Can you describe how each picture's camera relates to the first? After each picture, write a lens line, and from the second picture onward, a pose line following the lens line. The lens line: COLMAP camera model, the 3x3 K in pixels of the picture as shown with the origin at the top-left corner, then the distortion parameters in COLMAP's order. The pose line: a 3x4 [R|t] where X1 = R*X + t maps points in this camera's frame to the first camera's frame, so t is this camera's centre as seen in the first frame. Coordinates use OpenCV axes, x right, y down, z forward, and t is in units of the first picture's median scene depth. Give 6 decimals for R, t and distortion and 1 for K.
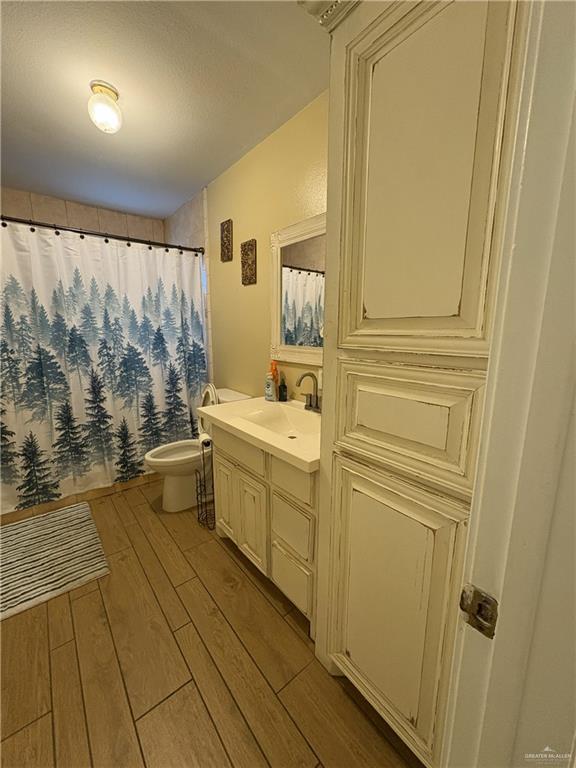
lens RADIAL K [[307.1, 0, 288.3], [0, 307.1, 383.5], [0, 0, 1]] dist [0.004033, -0.000304]
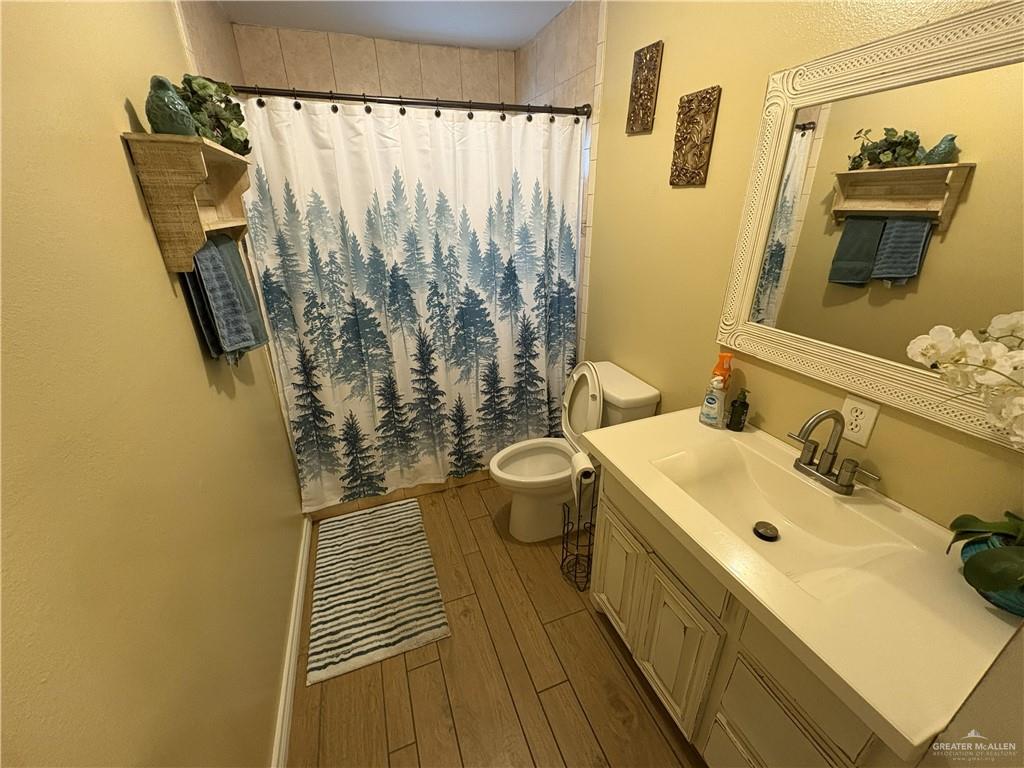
lens RADIAL K [[409.4, 0, 511.0], [0, 409.4, 382.0], [0, 0, 1]] dist [0.004033, -0.000304]
pose [[0.947231, 0.113110, -0.299934, -0.163588], [-0.038953, 0.969359, 0.242542, -0.161304], [0.318177, -0.218060, 0.922612, 0.204910]]
